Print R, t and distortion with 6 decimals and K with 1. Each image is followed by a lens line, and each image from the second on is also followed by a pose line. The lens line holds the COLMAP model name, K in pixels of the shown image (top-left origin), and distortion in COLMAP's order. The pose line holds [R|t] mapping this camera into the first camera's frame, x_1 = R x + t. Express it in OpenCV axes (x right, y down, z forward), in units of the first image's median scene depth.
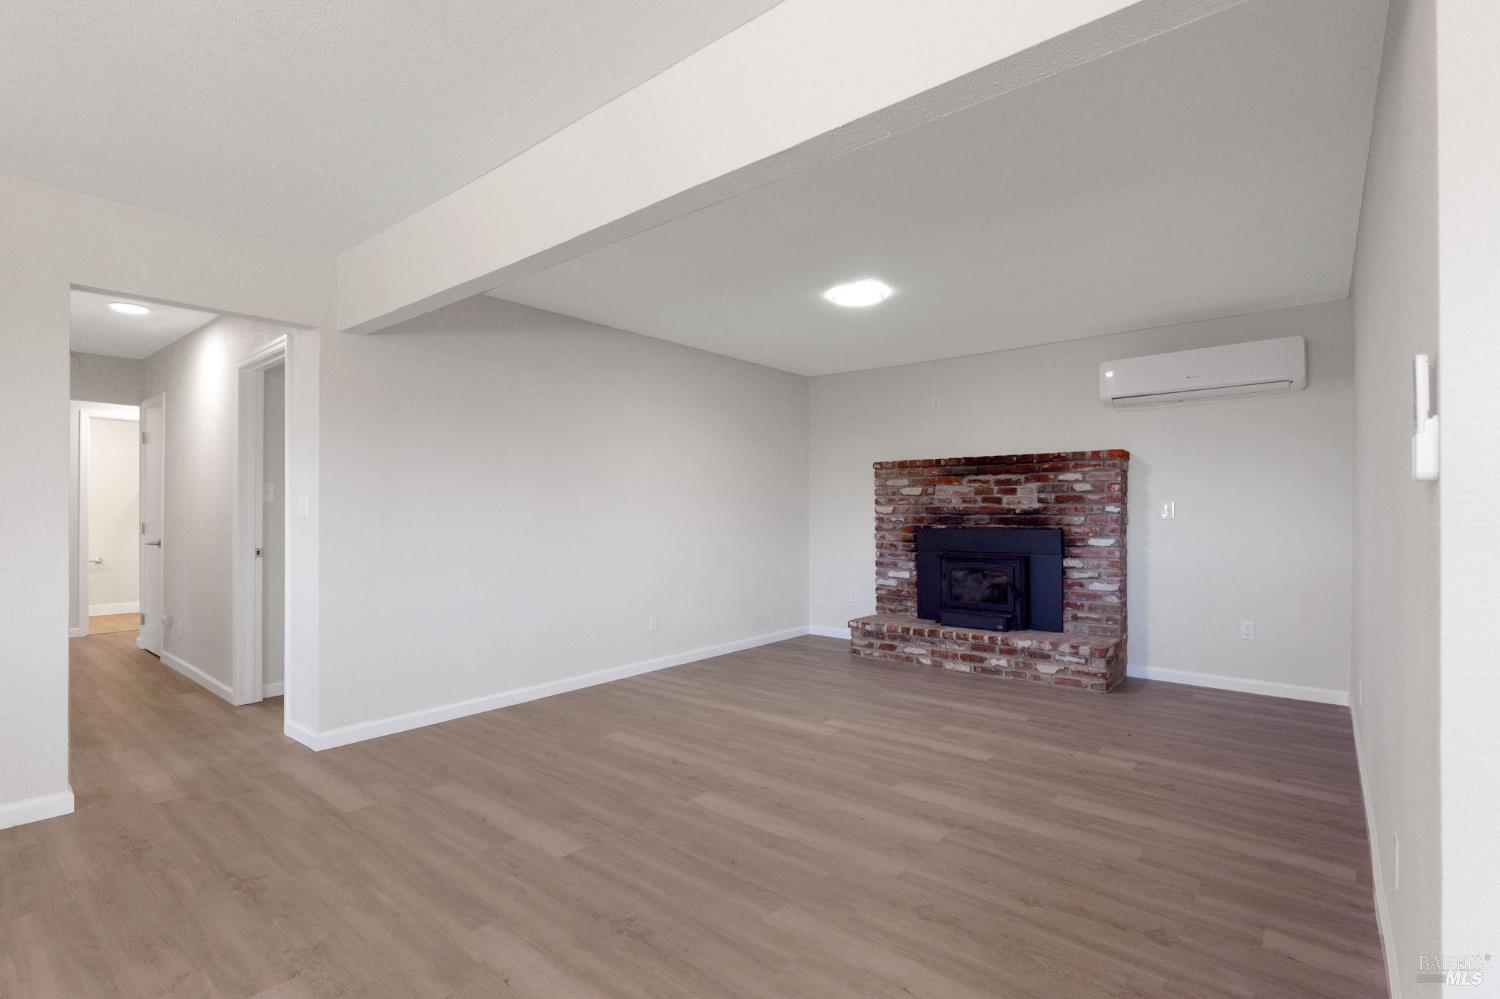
lens RADIAL K [[705.8, 0, 746.6], [0, 705.8, 506.8], [0, 0, 1]] dist [-0.003220, -0.000138]
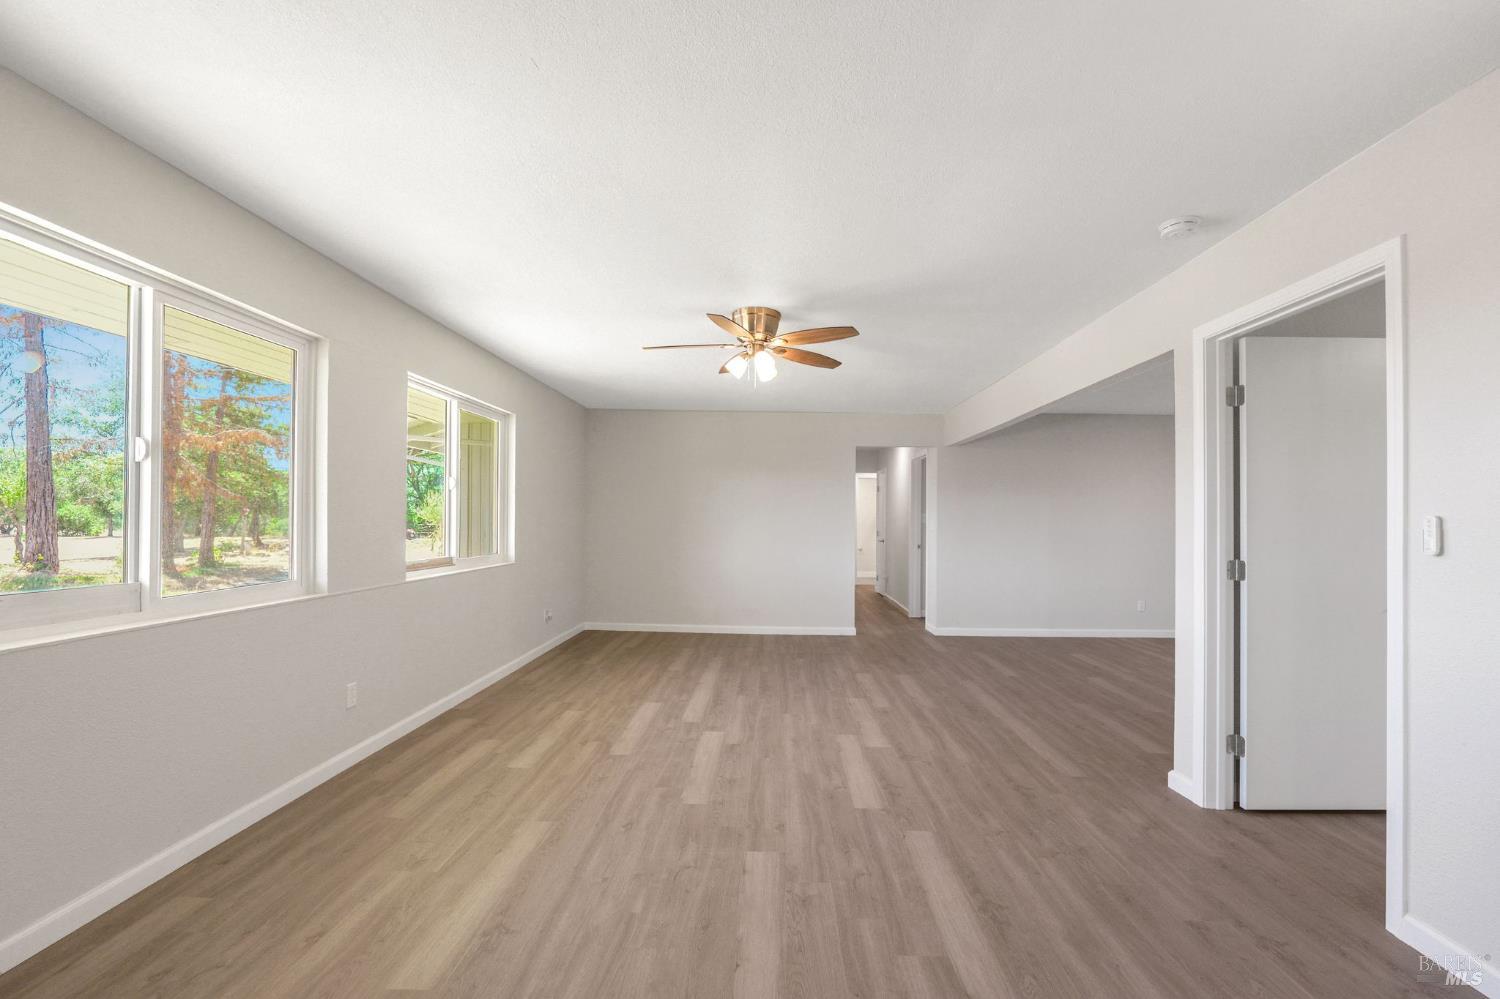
lens RADIAL K [[627.4, 0, 759.0], [0, 627.4, 510.4], [0, 0, 1]] dist [-0.014647, 0.000426]
pose [[0.620073, -0.005607, -0.784524, 0.580592], [-0.003715, 0.999942, -0.010083, -0.027305], [0.784535, 0.009166, 0.620017, -0.649505]]
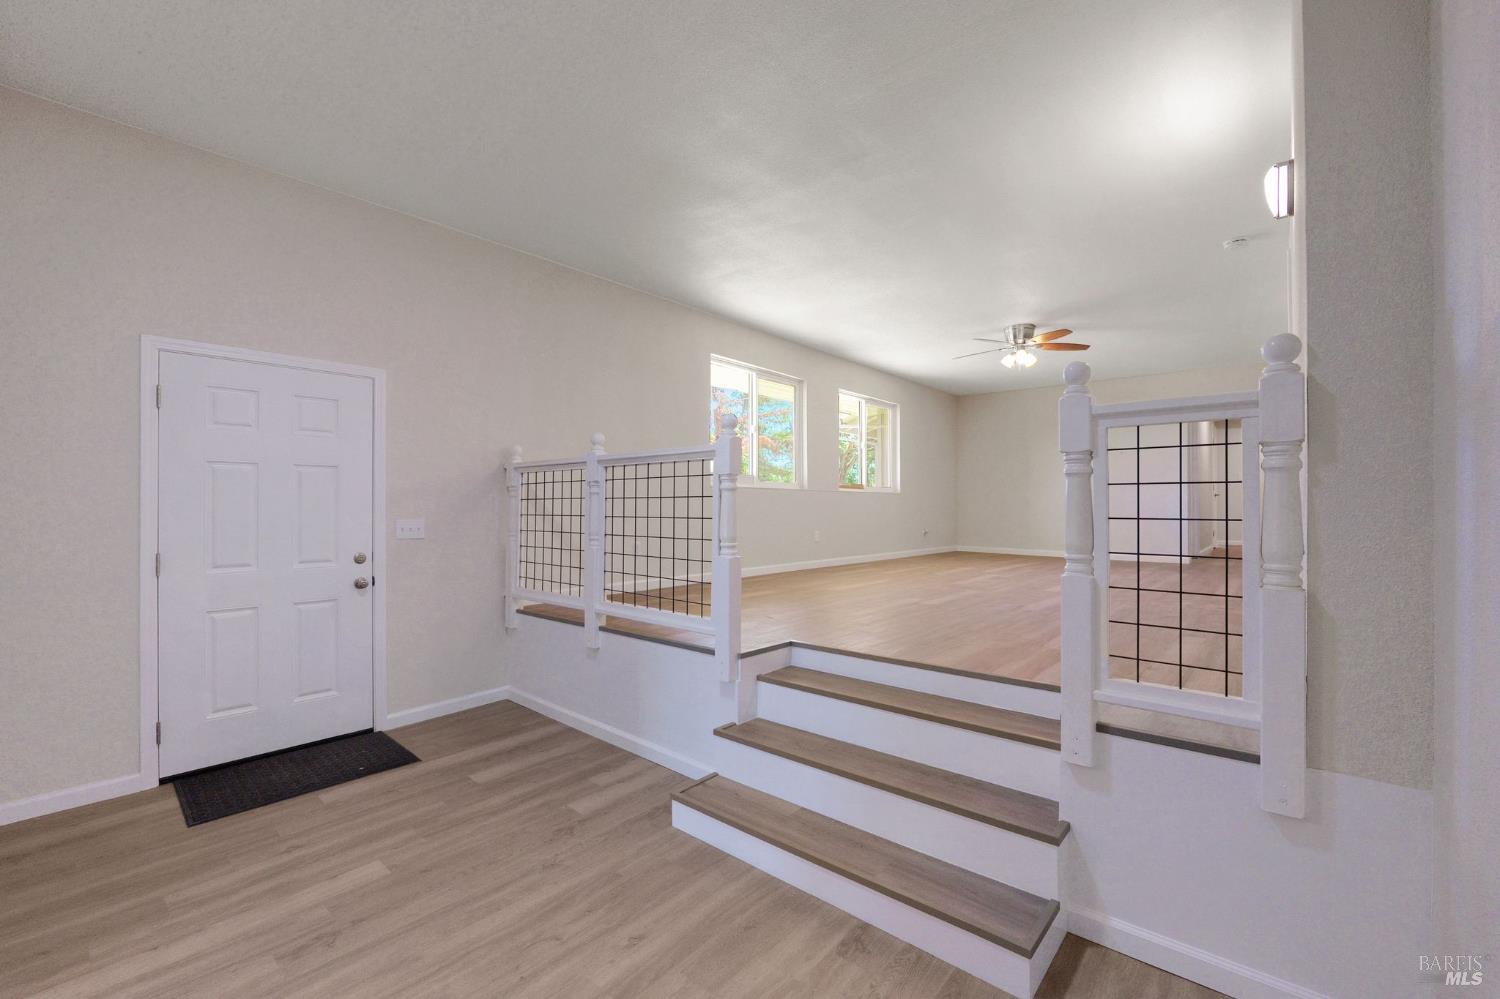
lens RADIAL K [[627.4, 0, 735.4], [0, 627.4, 503.8], [0, 0, 1]] dist [-0.014647, 0.000426]
pose [[-0.040406, -0.008003, -0.999151, 1.501845], [0.001186, 0.999967, -0.008058, 0.134337], [0.999183, -0.001511, -0.040395, -0.727737]]
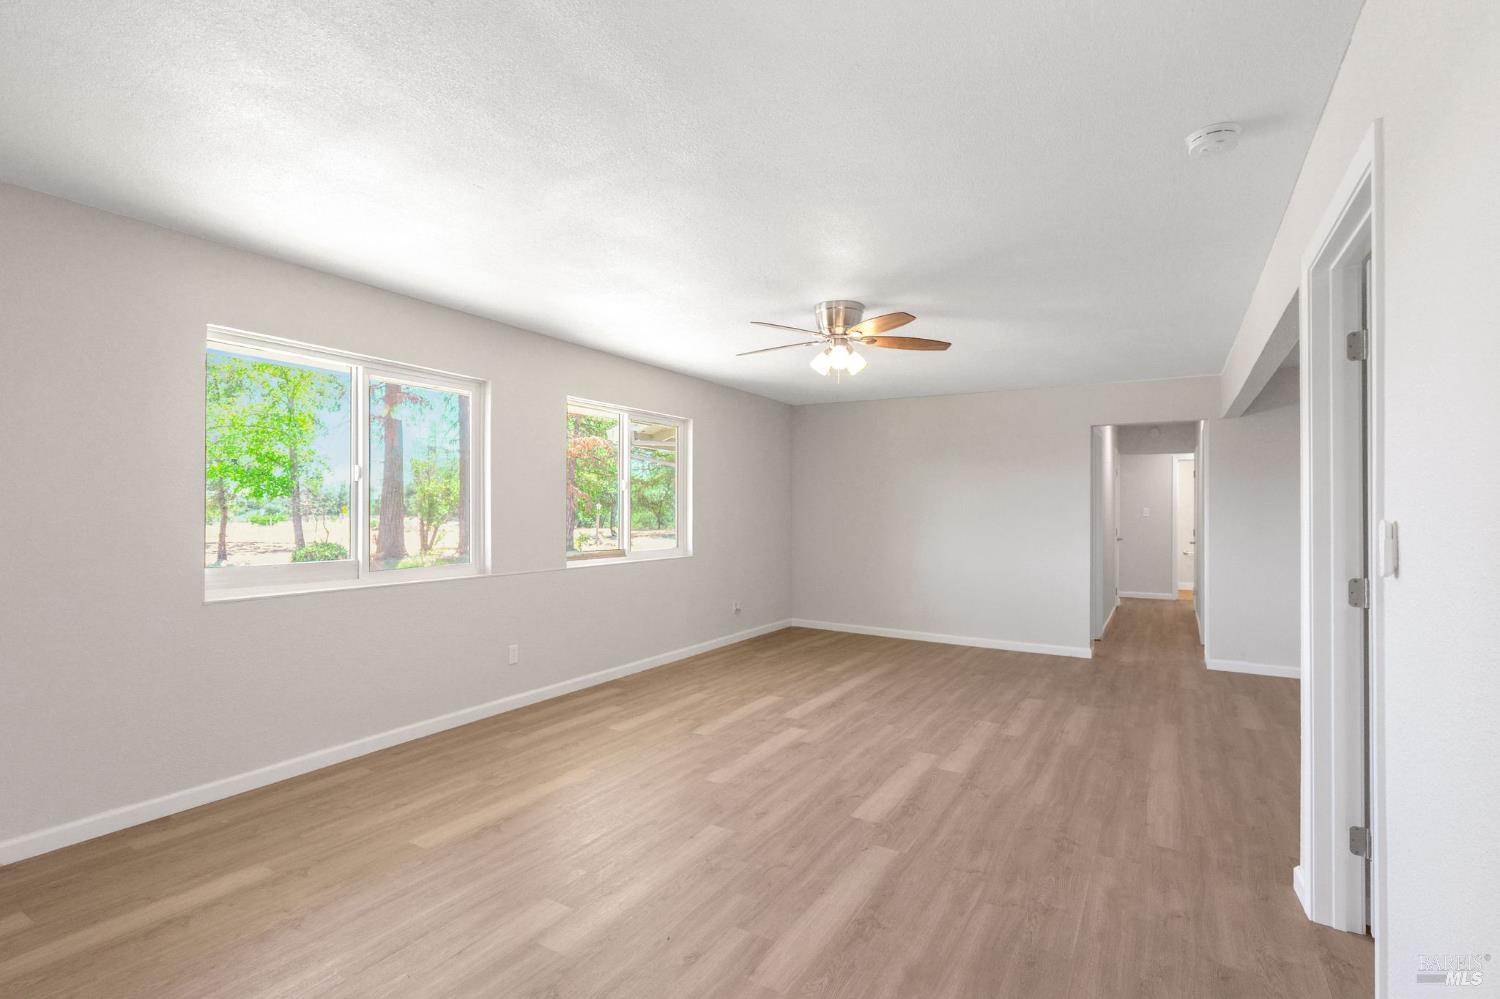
lens RADIAL K [[705.8, 0, 750.9], [0, 705.8, 501.6], [0, 0, 1]] dist [-0.003220, -0.000138]
pose [[0.156033, -0.010397, -0.987697, 0.859152], [0.000041, 0.999945, -0.010519, -0.036678], [0.987752, 0.001600, 0.156025, -0.337129]]
